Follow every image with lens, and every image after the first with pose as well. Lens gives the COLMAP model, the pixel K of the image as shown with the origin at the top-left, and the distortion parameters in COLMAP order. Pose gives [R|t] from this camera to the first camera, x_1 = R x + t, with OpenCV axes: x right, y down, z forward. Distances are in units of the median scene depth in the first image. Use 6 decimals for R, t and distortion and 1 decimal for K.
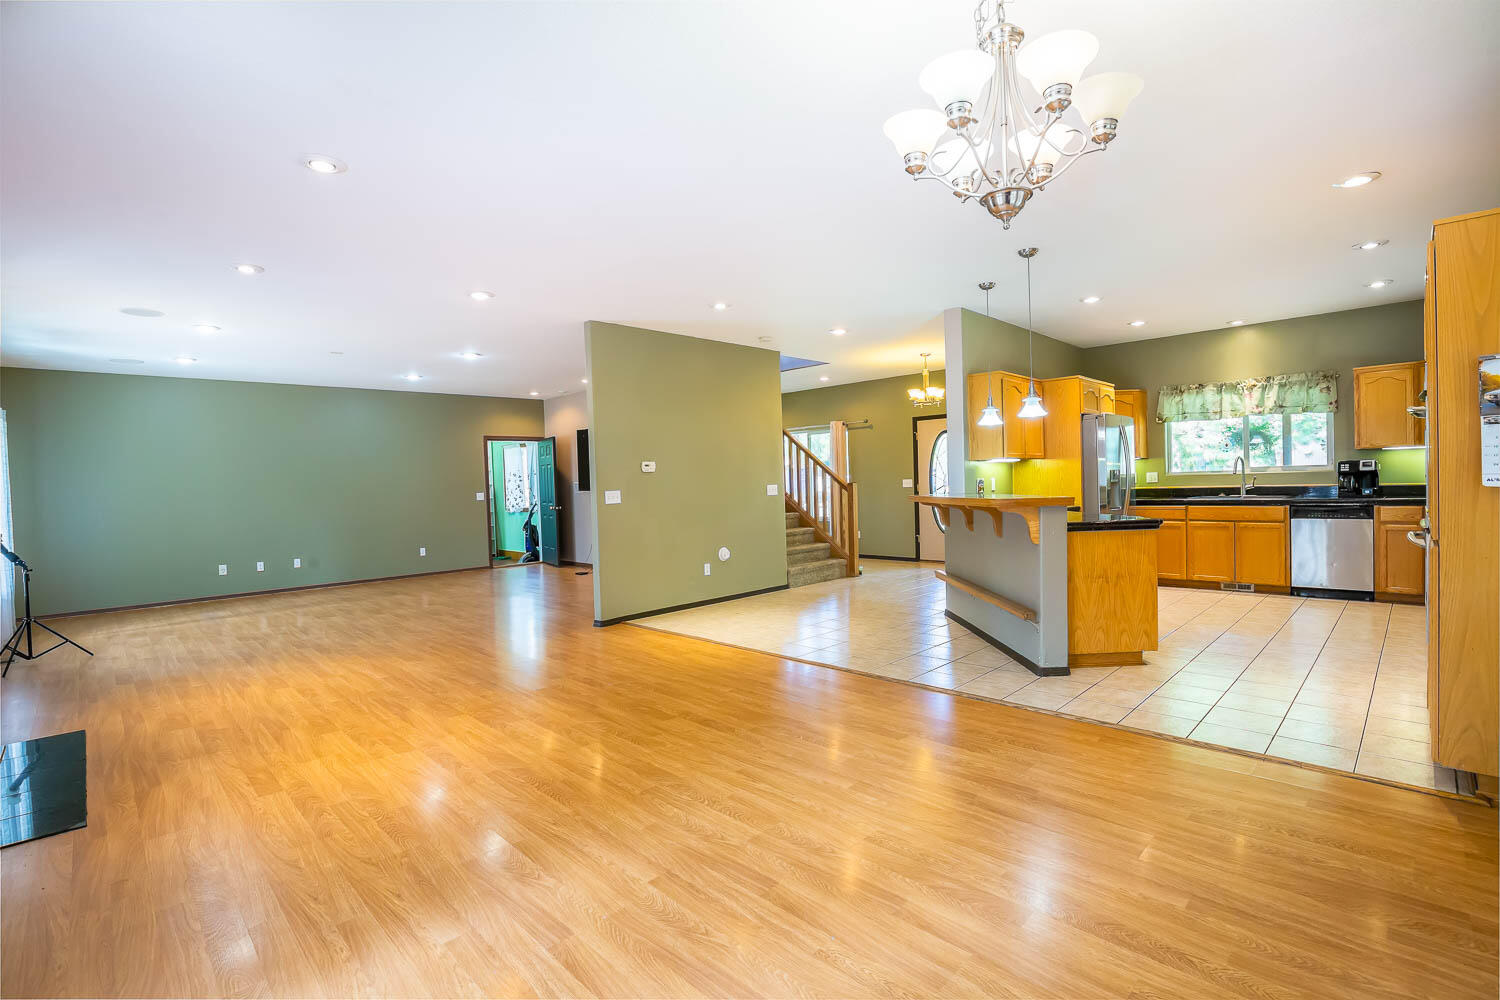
lens RADIAL K [[694.6, 0, 751.6], [0, 694.6, 505.8], [0, 0, 1]] dist [-0.033785, 0.004026]
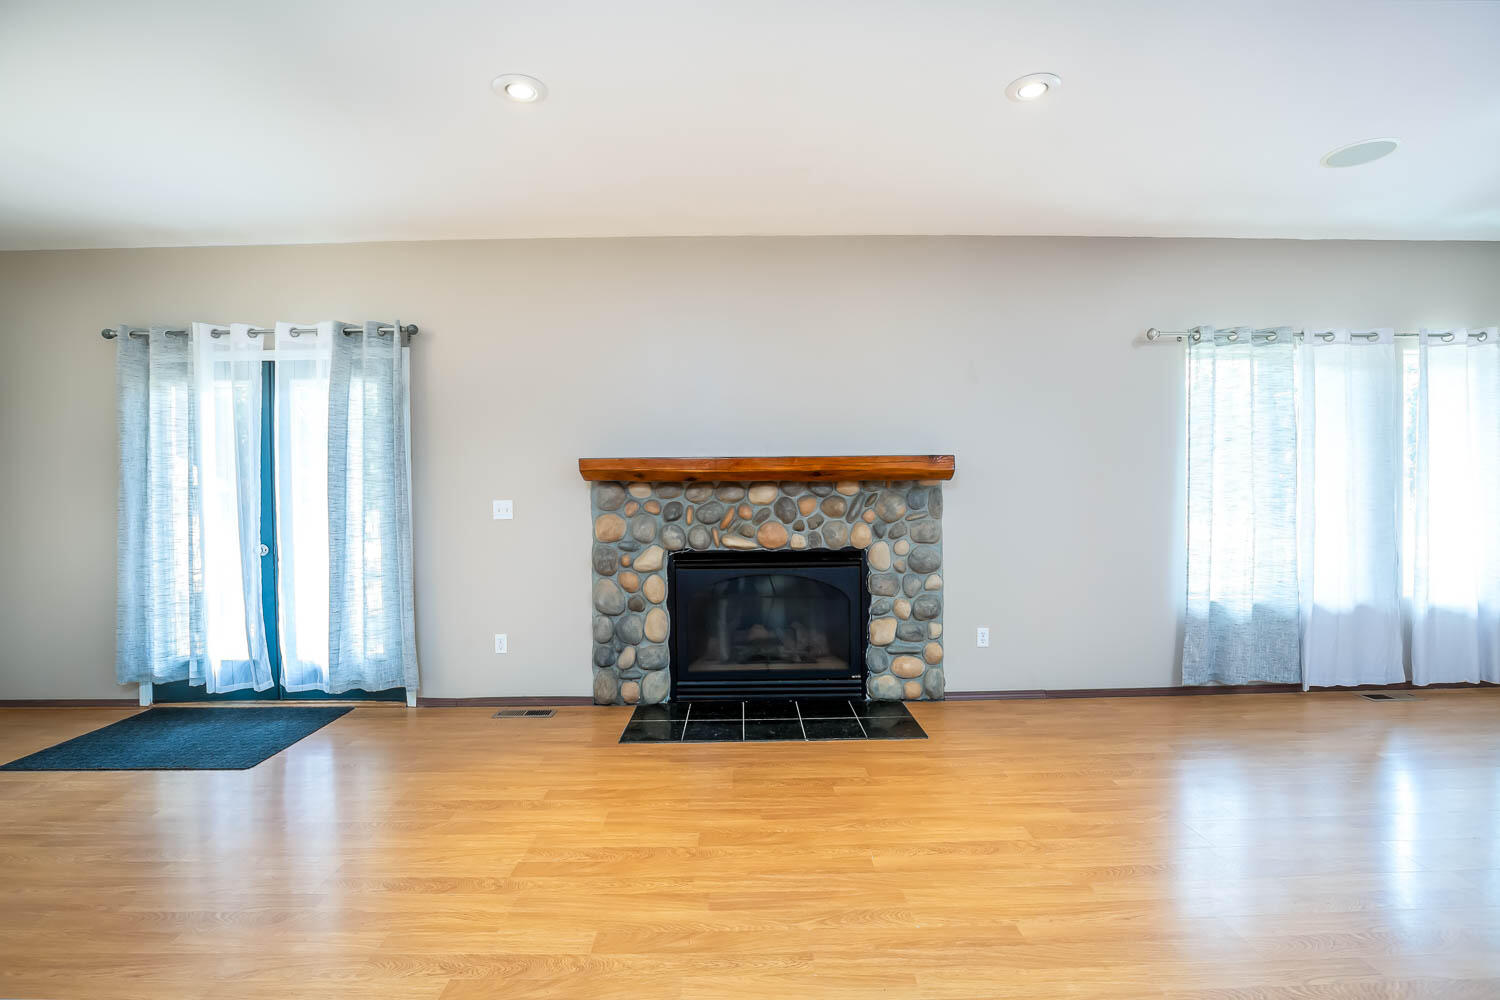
lens RADIAL K [[694.6, 0, 740.6], [0, 694.6, 500.1], [0, 0, 1]] dist [-0.033785, 0.004026]
pose [[-0.703570, 0.049152, -0.708924, -0.194882], [0.010557, 0.998218, 0.058733, -0.043073], [0.710548, 0.033839, -0.702835, 1.600047]]
